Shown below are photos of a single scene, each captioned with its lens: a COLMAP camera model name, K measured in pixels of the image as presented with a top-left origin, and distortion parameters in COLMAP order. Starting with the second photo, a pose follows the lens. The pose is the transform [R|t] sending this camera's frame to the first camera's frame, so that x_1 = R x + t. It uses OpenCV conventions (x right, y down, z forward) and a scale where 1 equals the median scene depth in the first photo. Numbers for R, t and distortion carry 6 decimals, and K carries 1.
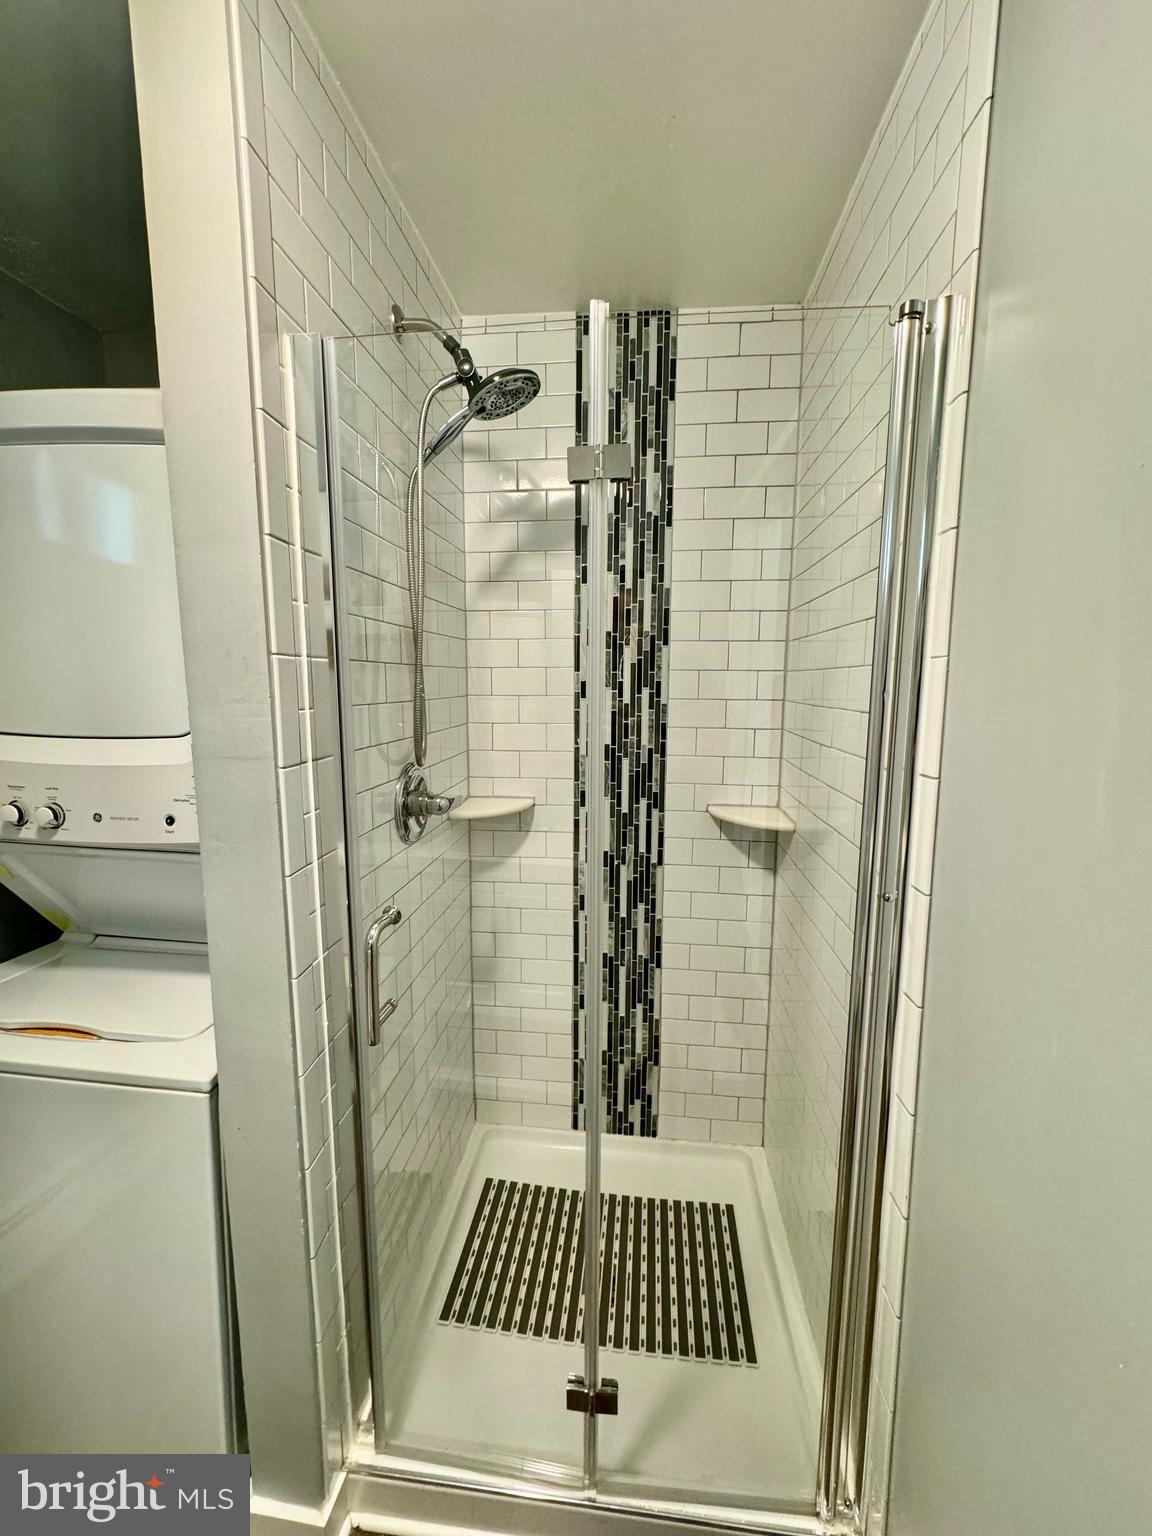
lens RADIAL K [[608.8, 0, 576.0], [0, 608.8, 768.0], [0, 0, 1]] dist [0.012445, -0.007284]
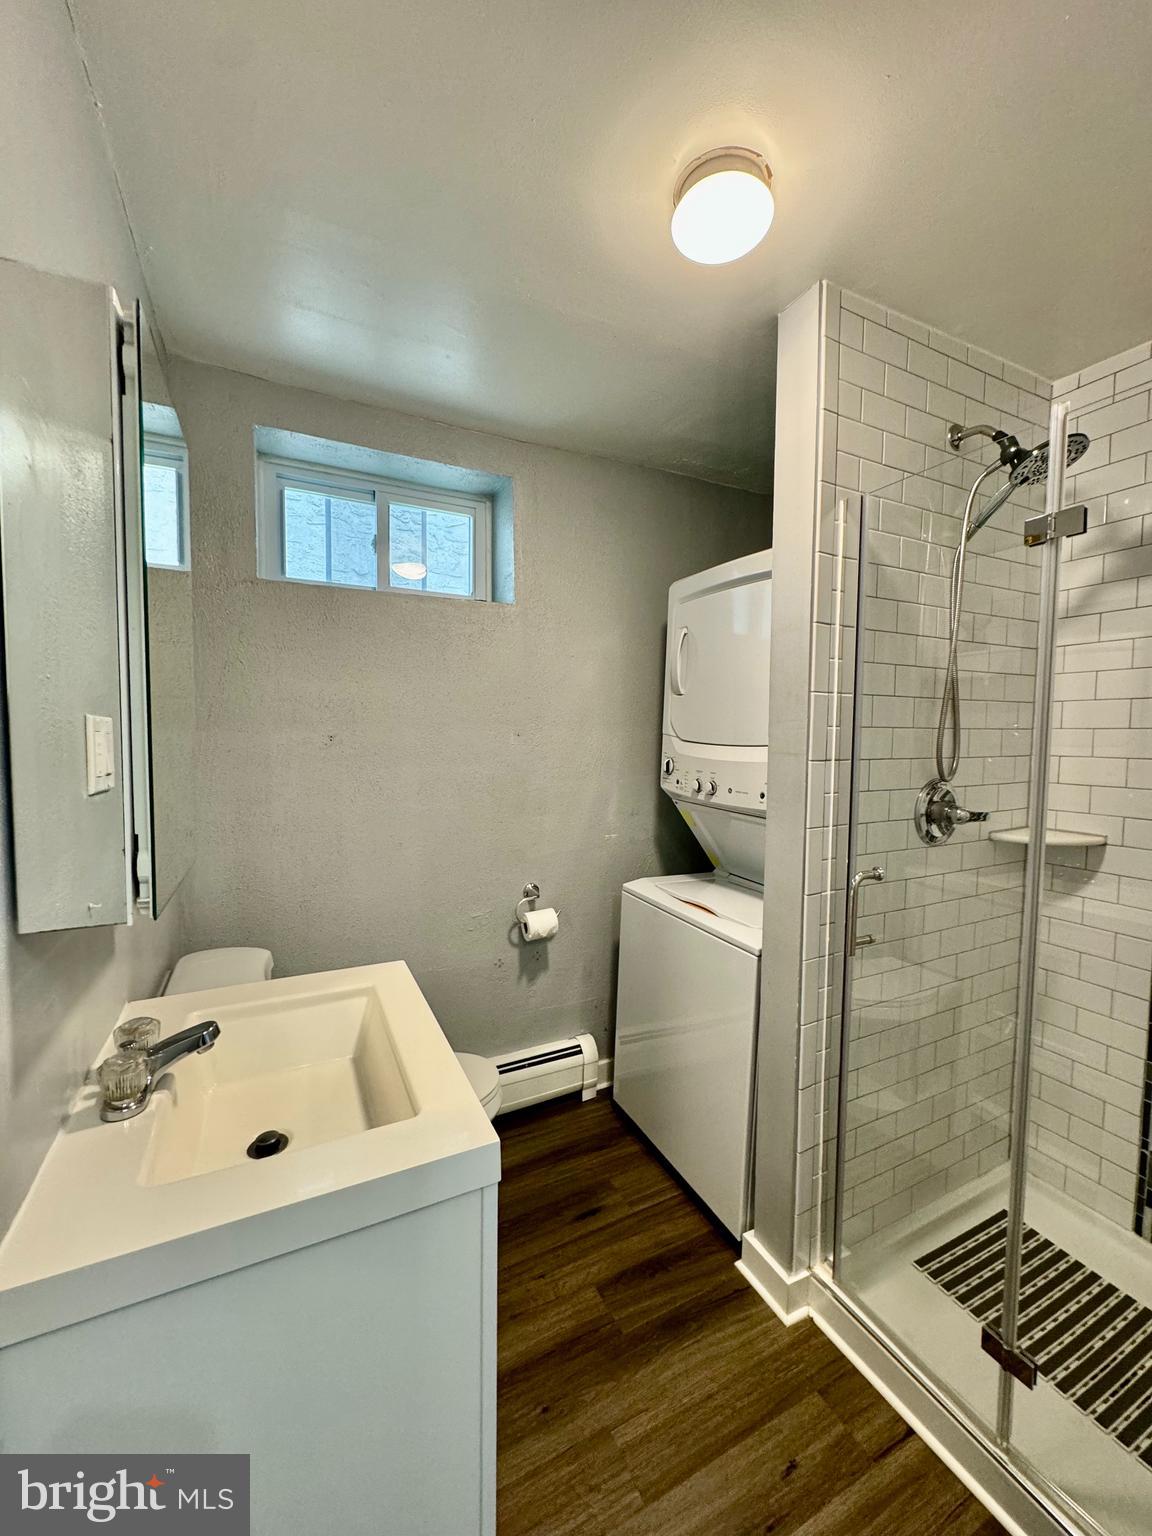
lens RADIAL K [[611.4, 0, 578.0], [0, 611.4, 766.6], [0, 0, 1]] dist [-0.002892, 0.000218]
pose [[0.546815, 0.049973, -0.835761, 0.426146], [-0.121528, 0.992383, -0.020174, 0.096639], [0.828386, 0.112600, 0.548723, -0.320257]]
